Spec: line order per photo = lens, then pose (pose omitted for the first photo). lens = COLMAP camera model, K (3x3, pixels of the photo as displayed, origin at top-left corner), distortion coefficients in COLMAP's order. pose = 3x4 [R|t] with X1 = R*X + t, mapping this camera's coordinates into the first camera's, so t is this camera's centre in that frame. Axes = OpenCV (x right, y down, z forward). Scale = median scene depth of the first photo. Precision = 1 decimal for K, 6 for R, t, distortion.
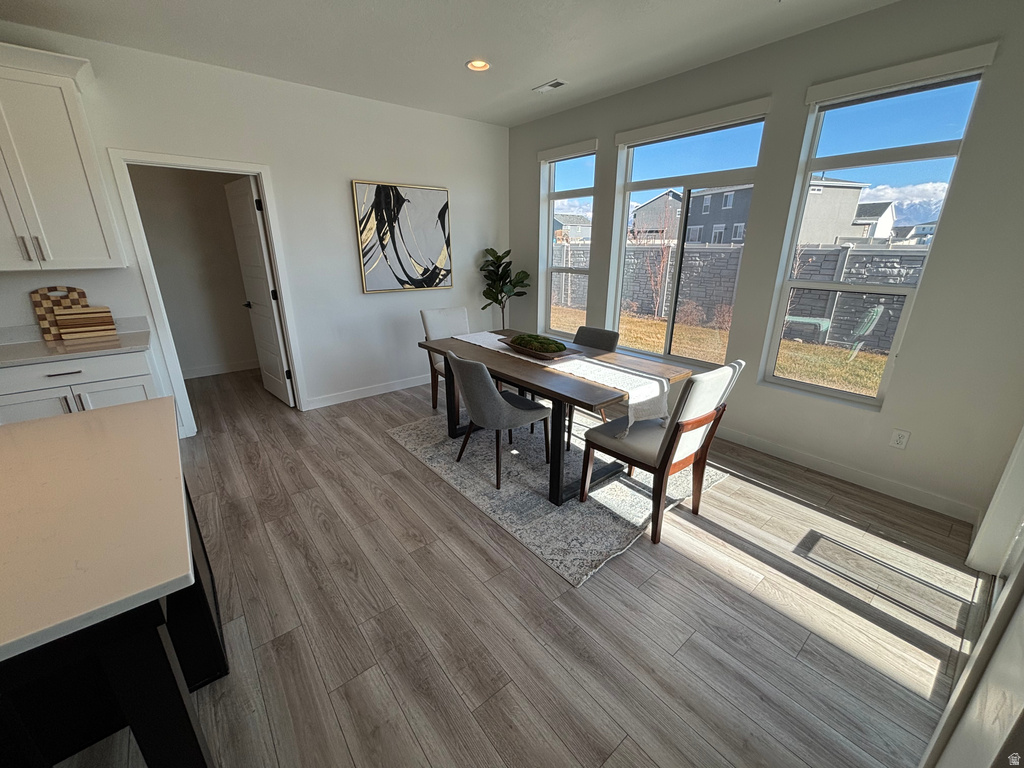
lens RADIAL K [[413.7, 0, 498.1], [0, 413.7, 390.7], [0, 0, 1]] dist [-0.000207, -0.000941]
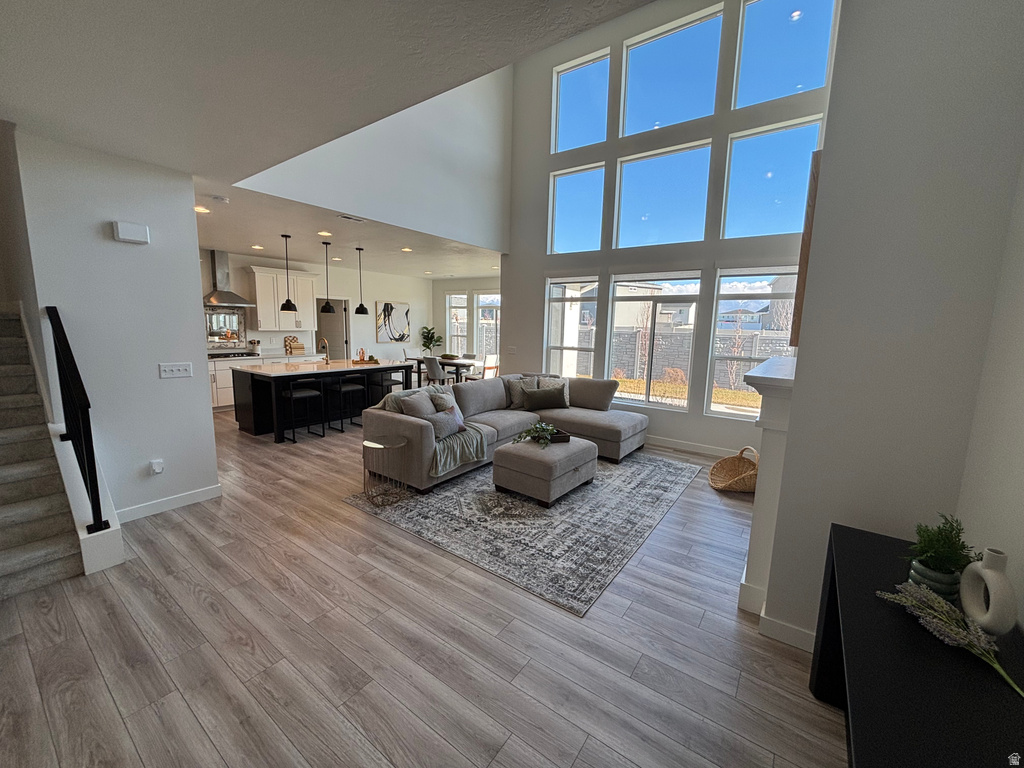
lens RADIAL K [[413.7, 0, 510.6], [0, 413.7, 382.5], [0, 0, 1]] dist [-0.000207, -0.000941]
pose [[0.959240, -0.019158, 0.281944, -0.261365], [0.073157, 0.980523, -0.182272, 0.505567], [-0.272960, 0.195468, 0.941958, -1.503178]]
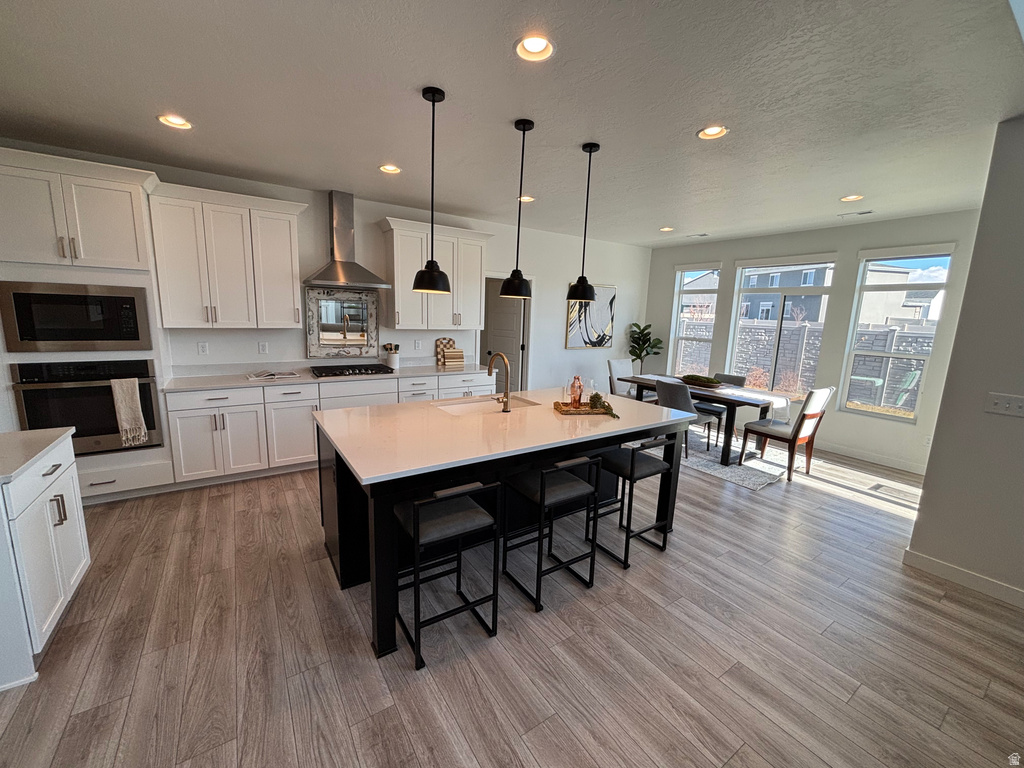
lens RADIAL K [[413.7, 0, 501.7], [0, 413.7, 390.8], [0, 0, 1]] dist [-0.000207, -0.000941]
pose [[0.995522, 0.047644, -0.081649, -0.433155], [-0.059401, 0.987167, -0.148235, 0.173528], [0.073539, 0.152421, 0.985576, -0.555916]]
